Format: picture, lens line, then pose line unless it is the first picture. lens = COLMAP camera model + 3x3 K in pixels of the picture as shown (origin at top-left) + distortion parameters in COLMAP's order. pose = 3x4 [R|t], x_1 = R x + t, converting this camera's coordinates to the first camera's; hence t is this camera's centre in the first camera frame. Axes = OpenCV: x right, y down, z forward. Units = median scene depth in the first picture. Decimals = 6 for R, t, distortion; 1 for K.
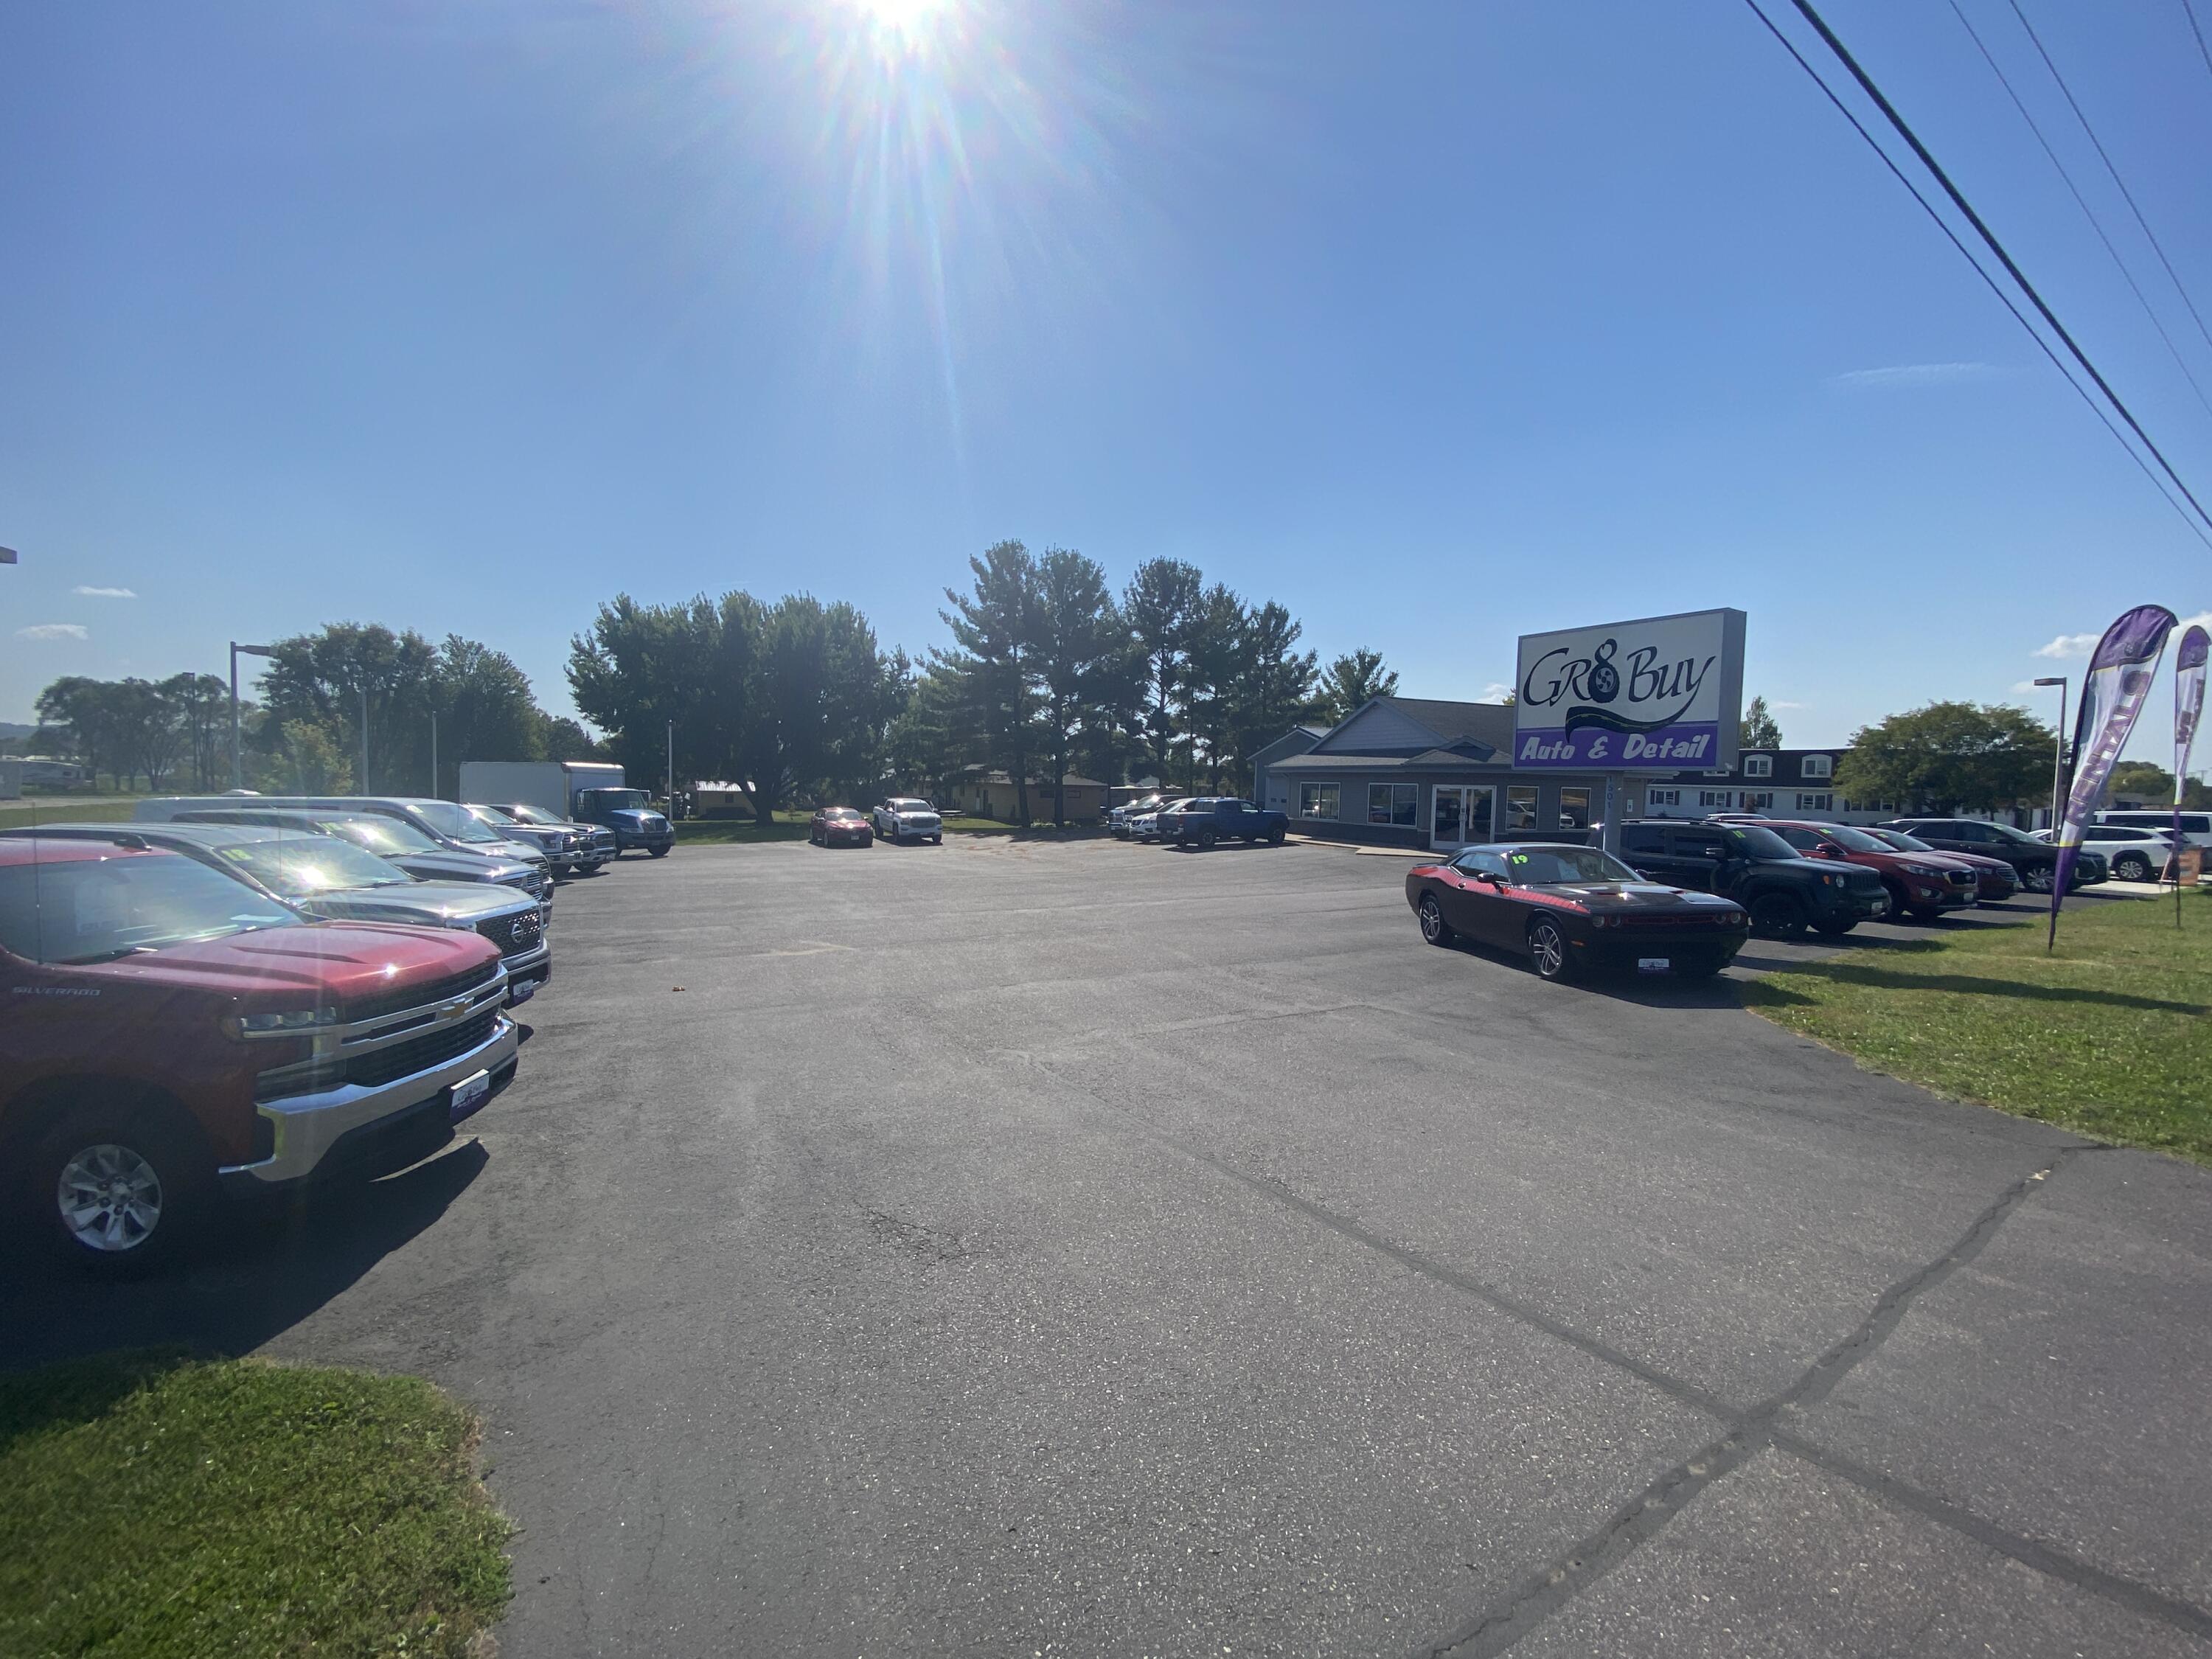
lens RADIAL K [[902.1, 0, 1106.6], [0, 902.1, 828.2], [0, 0, 1]] dist [-0.003946, -0.000384]
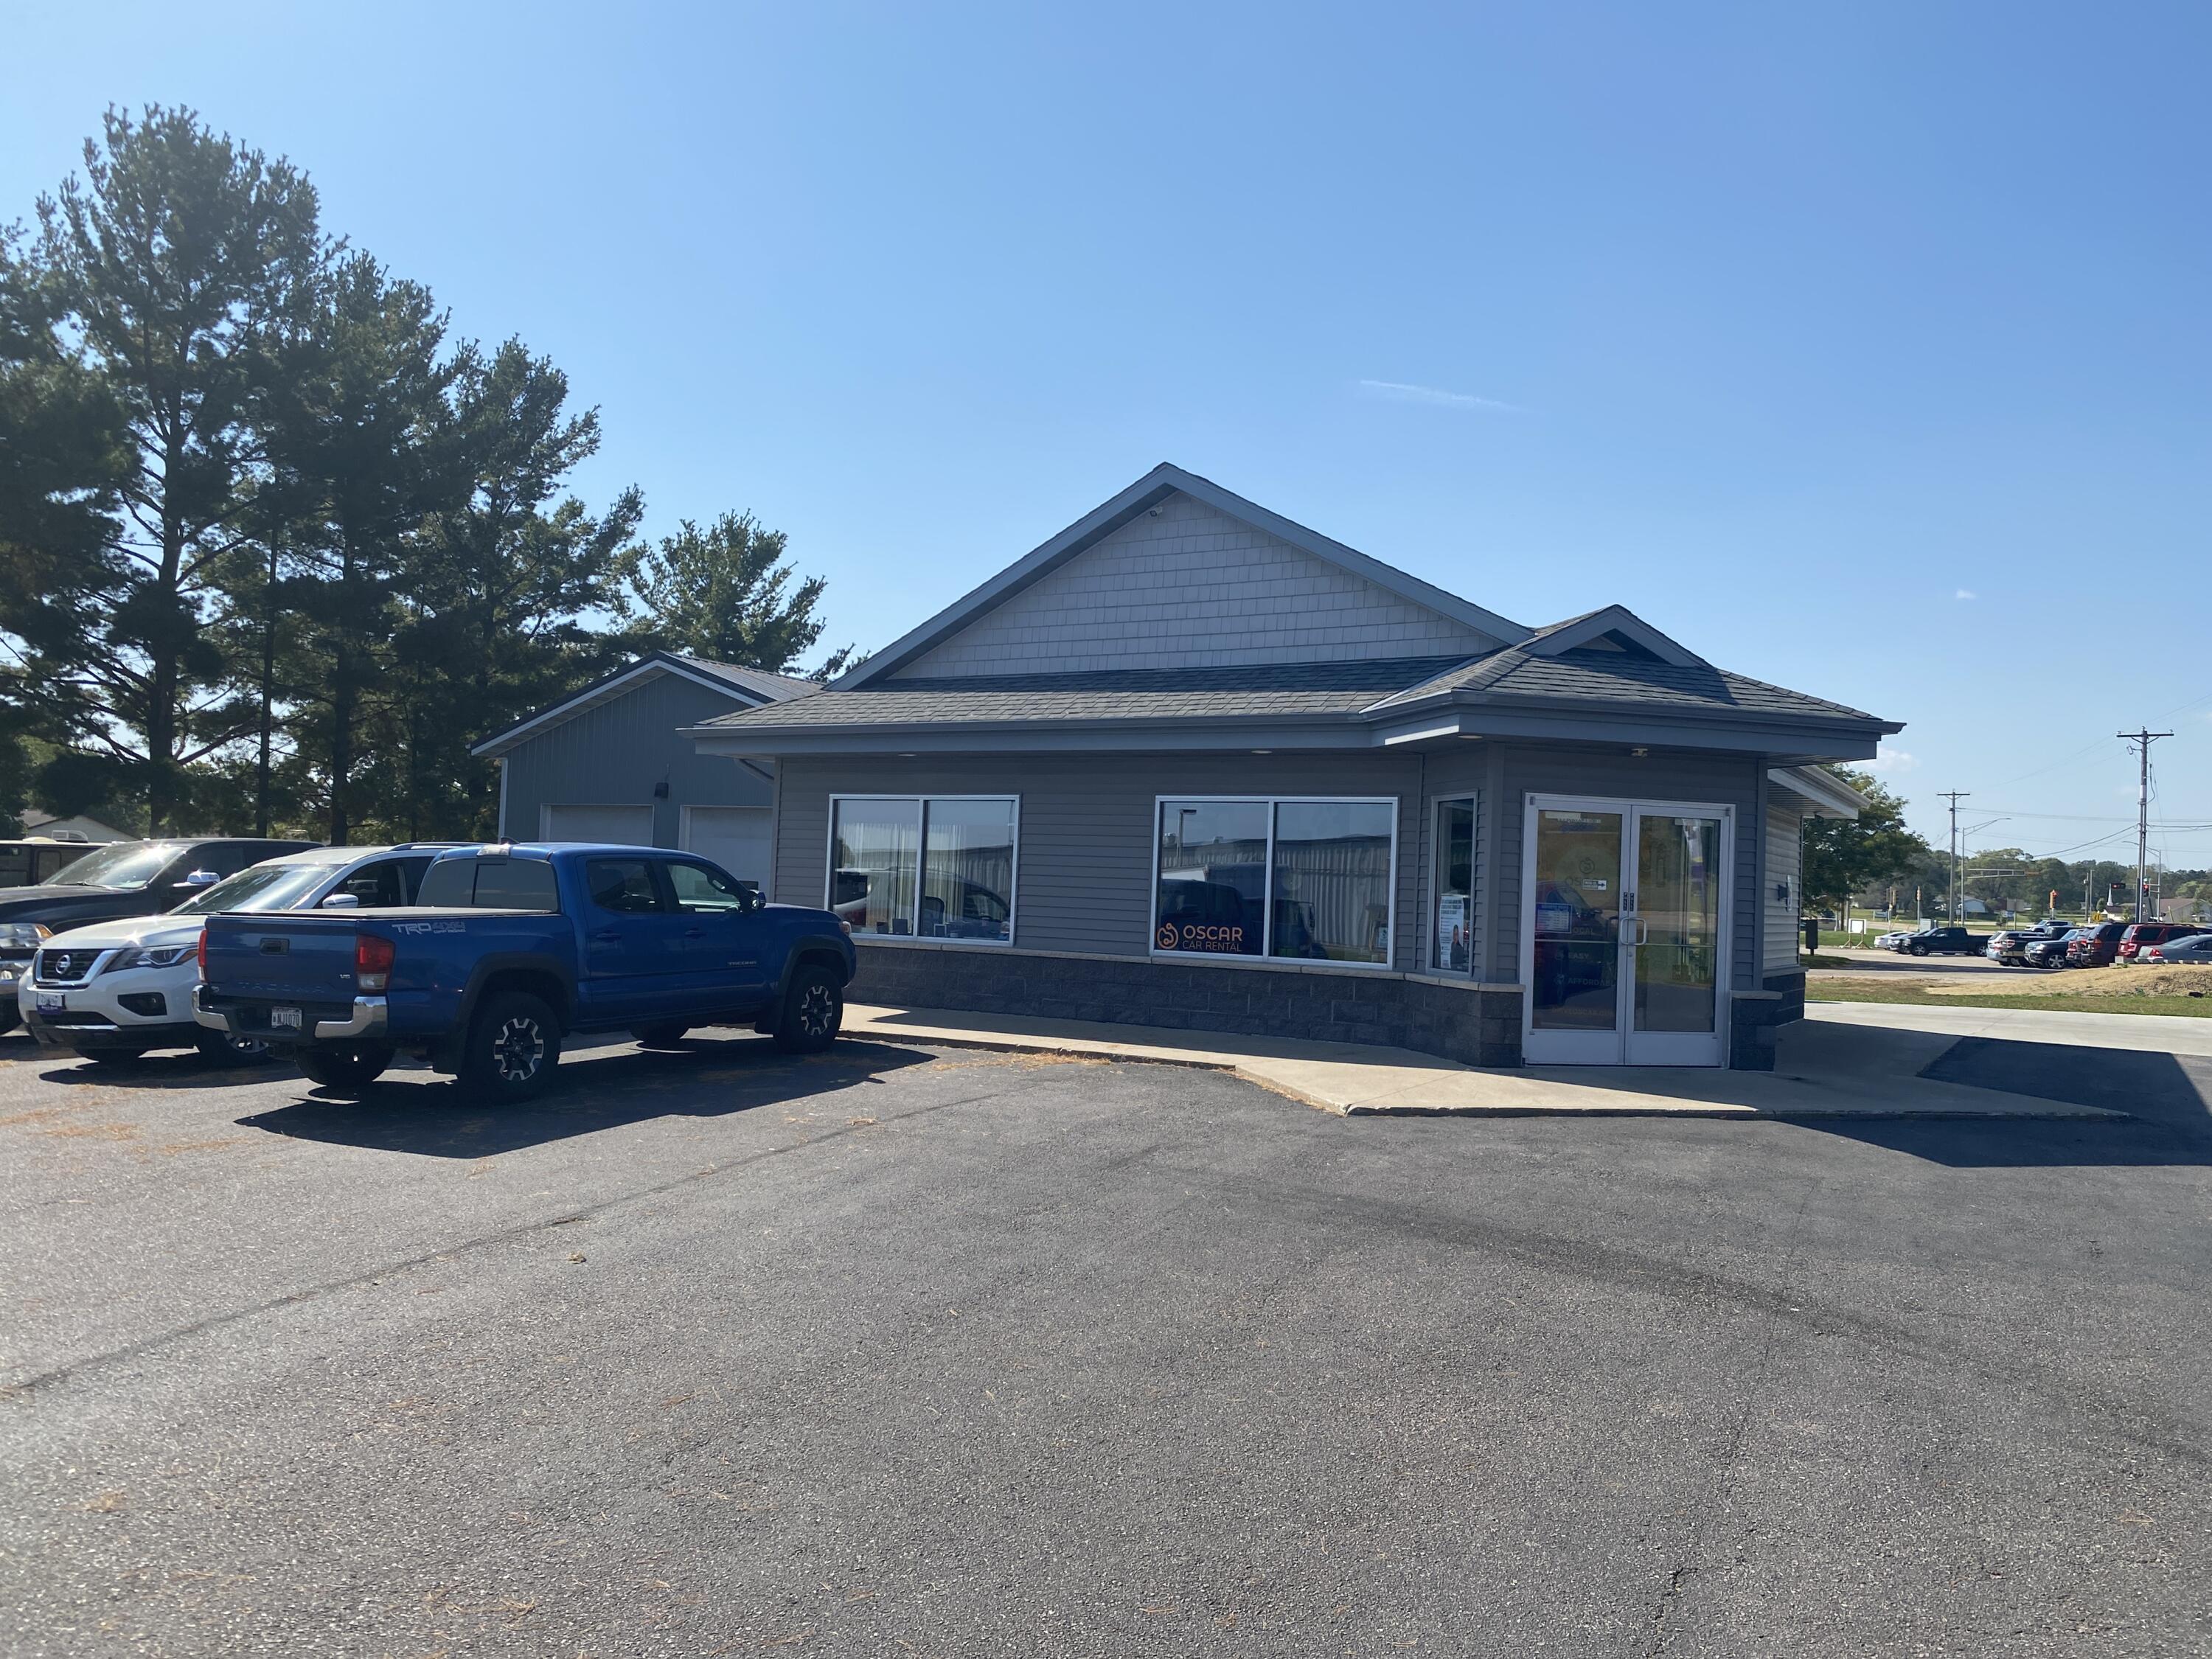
lens RADIAL K [[1678.2, 0, 1113.8], [0, 1678.2, 819.8], [0, 0, 1]] dist [0.000406, -0.007354]
pose [[0.827084, 0.035559, 0.560953, 0.009435], [0.011274, 0.996747, -0.079806, -0.003263], [-0.561966, 0.072330, 0.823992, 0.334279]]
